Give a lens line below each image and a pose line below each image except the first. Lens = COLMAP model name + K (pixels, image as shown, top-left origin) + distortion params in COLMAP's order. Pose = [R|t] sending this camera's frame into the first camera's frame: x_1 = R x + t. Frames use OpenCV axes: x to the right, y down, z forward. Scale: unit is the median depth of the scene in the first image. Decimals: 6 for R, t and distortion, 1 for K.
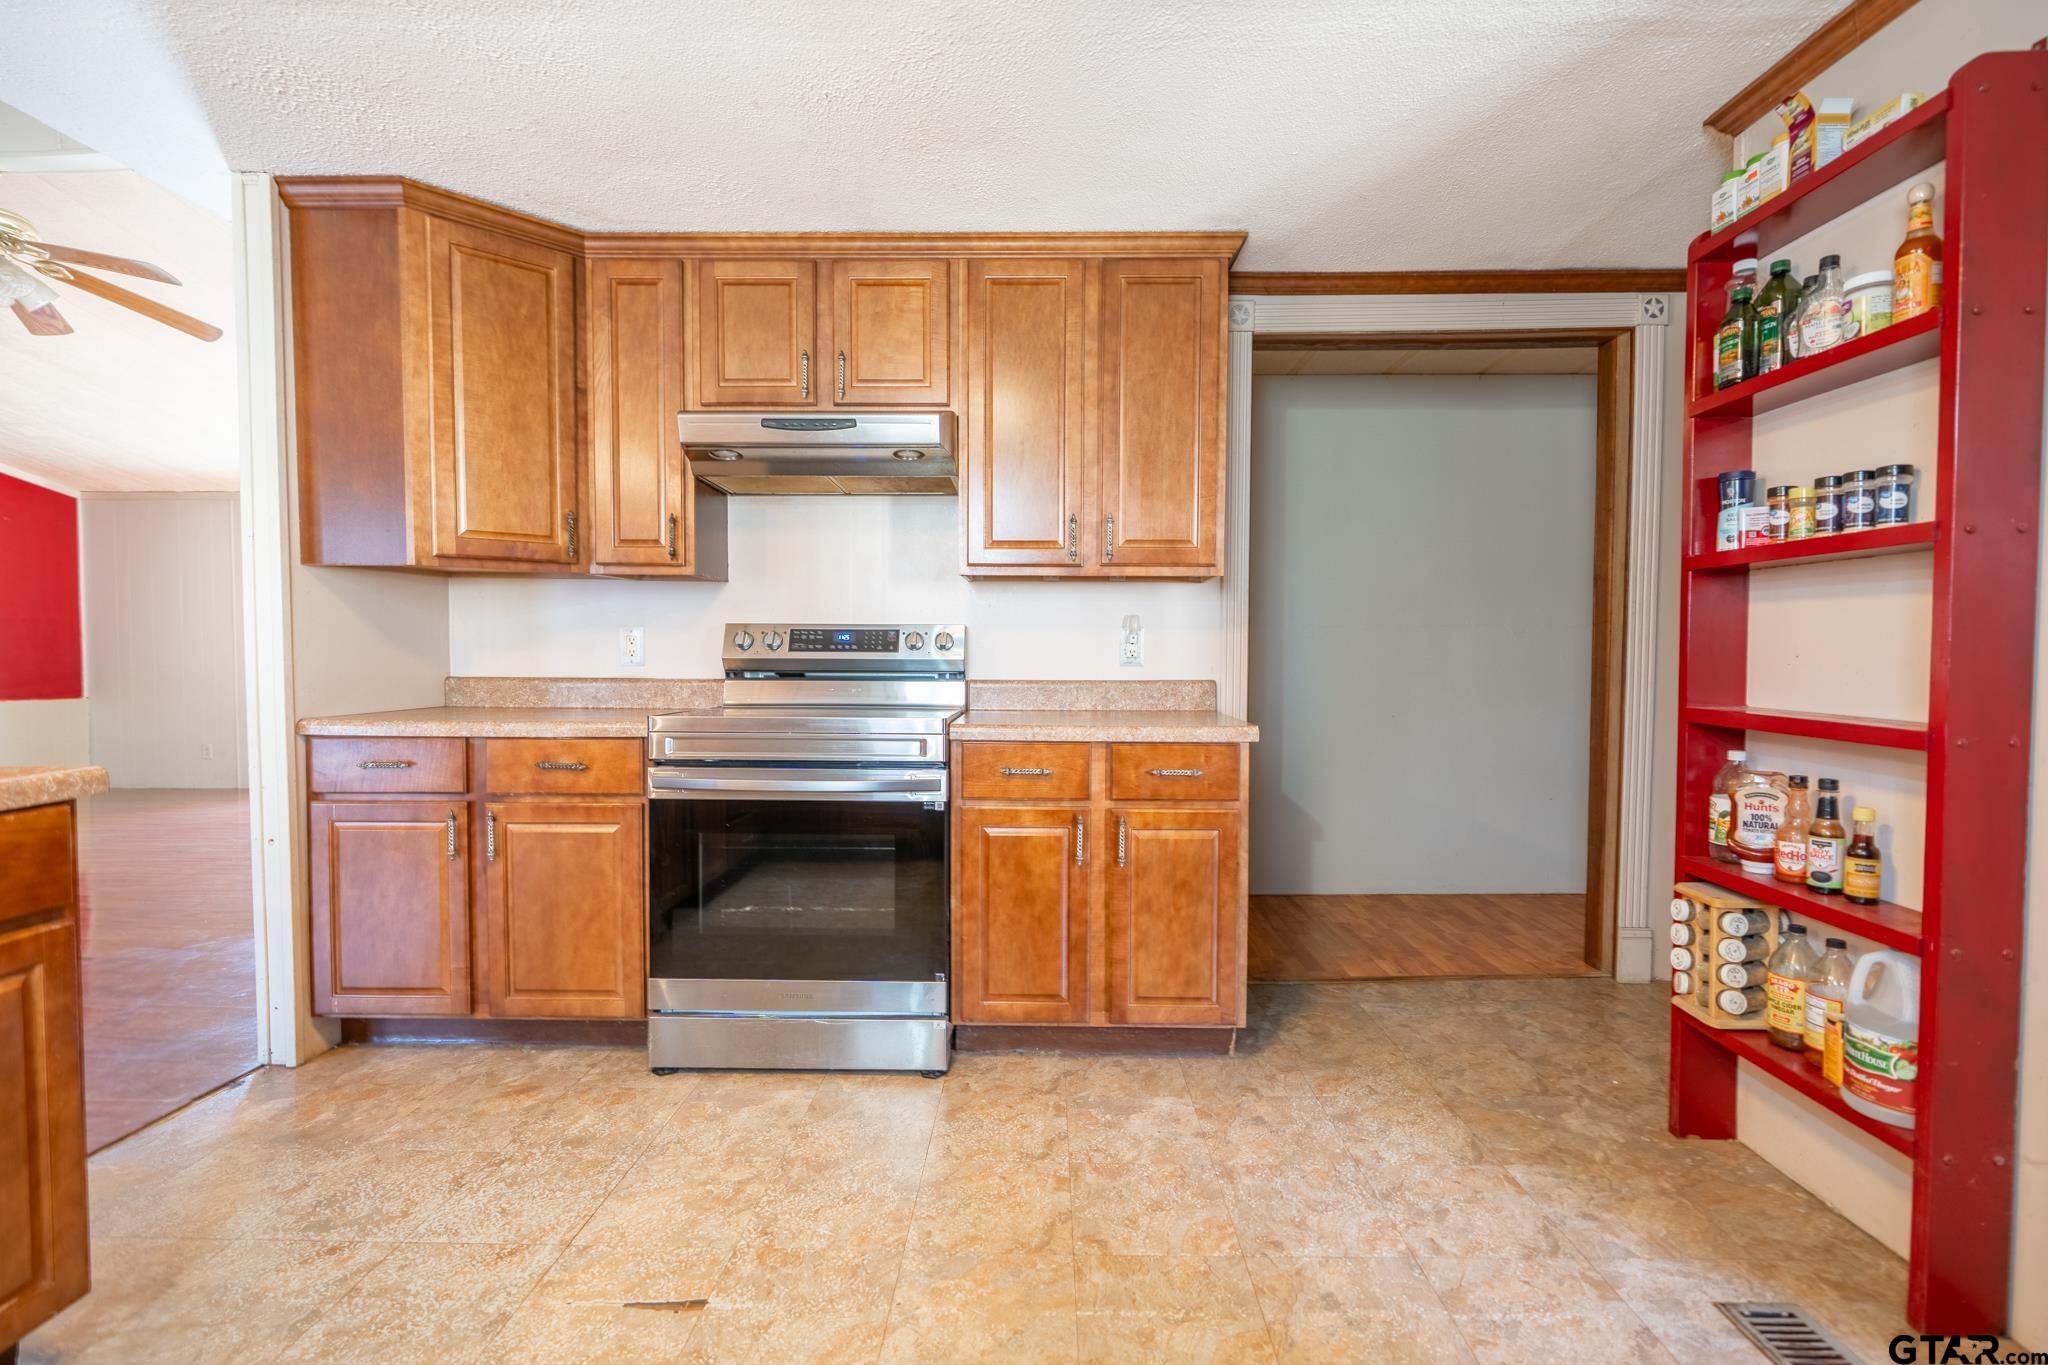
lens RADIAL K [[928.2, 0, 1038.0], [0, 928.2, 682.5], [0, 0, 1]] dist [-0.011183, 0.004277]
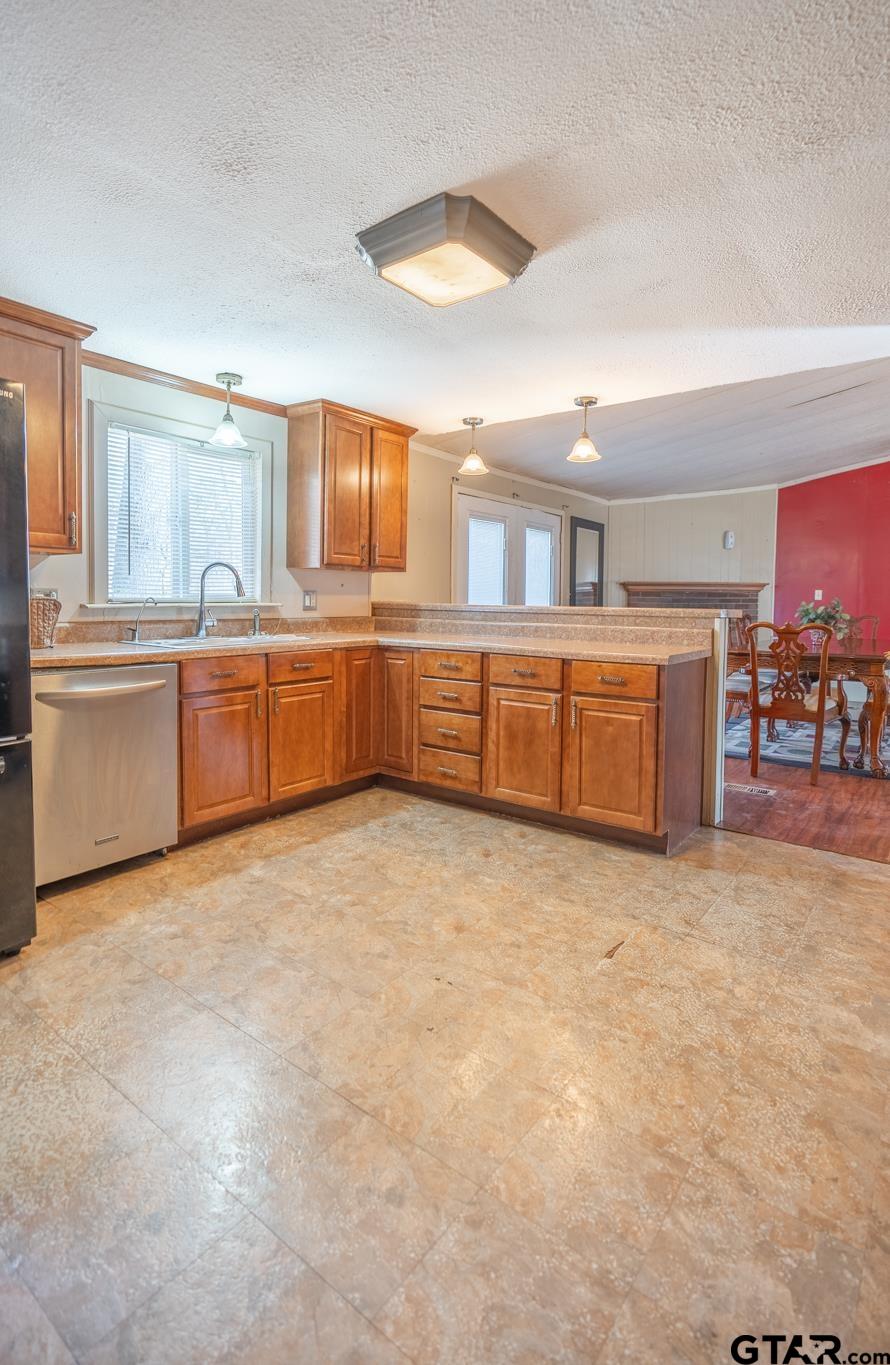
lens RADIAL K [[670.8, 0, 455.4], [0, 670.8, 631.3], [0, 0, 1]] dist [-0.019828, 0.006861]
pose [[-0.595596, 0.029548, -0.802740, 0.584374], [-0.041090, 0.996894, 0.067182, -0.053626], [0.802232, 0.072998, -0.592532, 0.961210]]
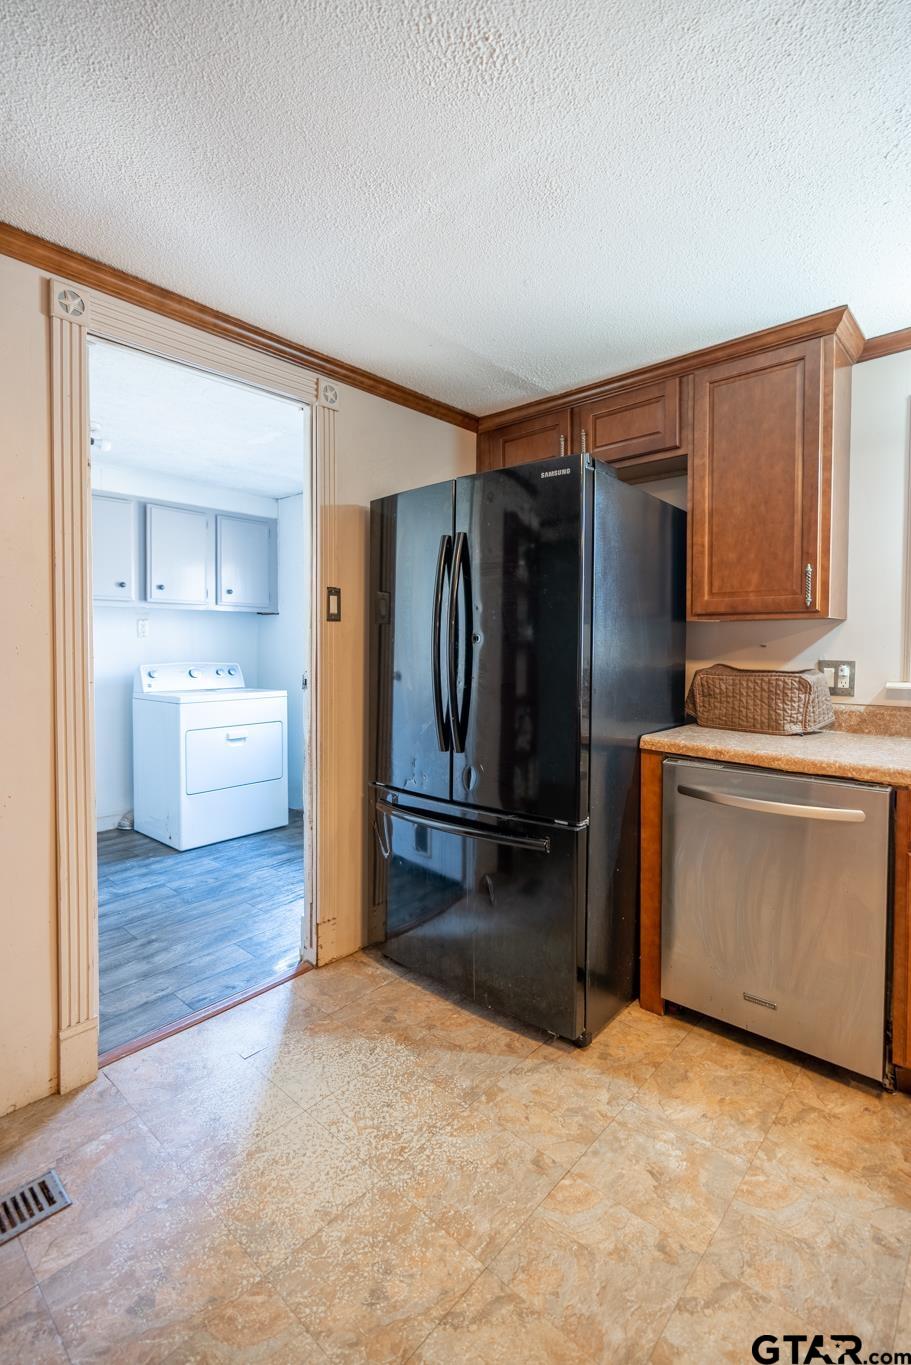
lens RADIAL K [[628.6, 0, 443.8], [0, 628.6, 662.7], [0, 0, 1]] dist [-0.008157, 0.001427]
pose [[-0.739507, -0.020554, 0.672835, -0.158334], [0.024452, 0.998054, 0.057364, -0.083461], [-0.672704, 0.058873, -0.737565, 0.683550]]
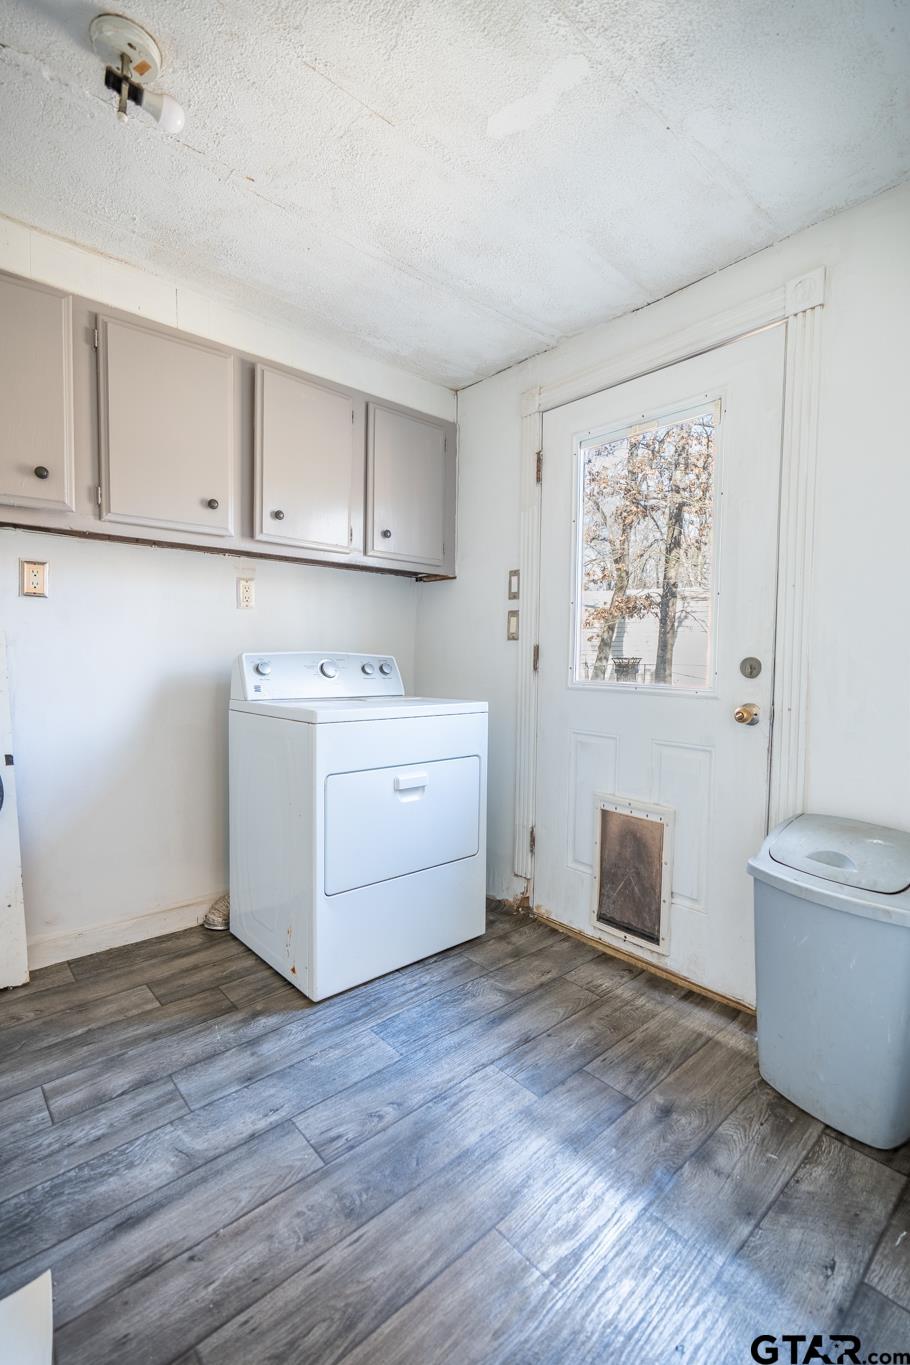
lens RADIAL K [[614.9, 0, 460.0], [0, 614.9, 689.6], [0, 0, 1]] dist [-0.011380, 0.003508]
pose [[-0.666106, -0.045795, 0.744450, 0.631781], [0.015351, 0.997060, 0.075069, -0.010778], [-0.745699, 0.061432, -0.663445, 0.376152]]
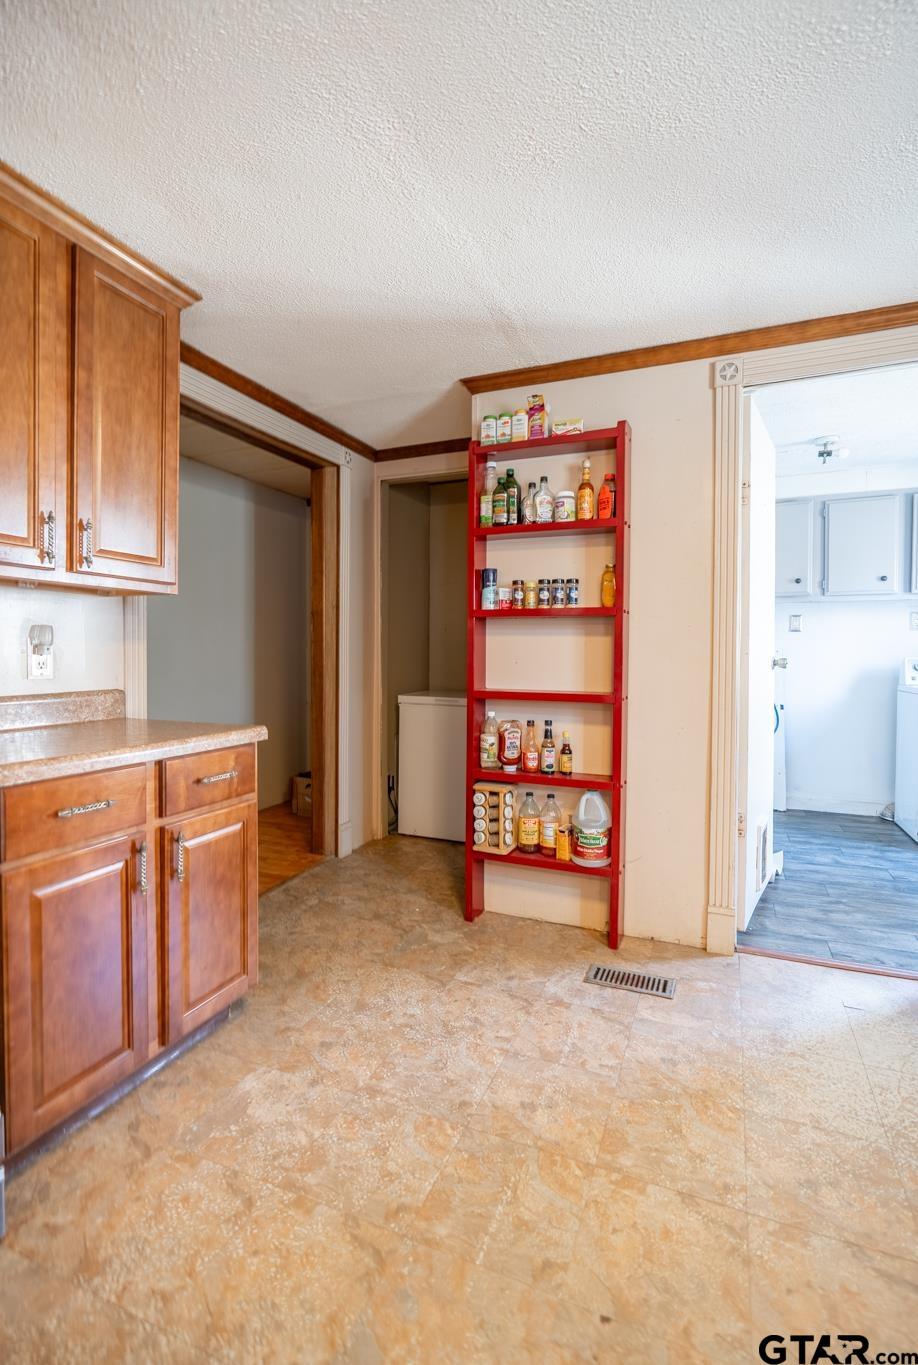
lens RADIAL K [[629.8, 0, 469.9], [0, 629.8, 665.6], [0, 0, 1]] dist [-0.006448, 0.000889]
pose [[0.372031, -0.018801, 0.928030, -0.409751], [0.030728, 0.999496, 0.007931, -0.028600], [-0.927712, 0.025566, 0.372421, 0.447482]]
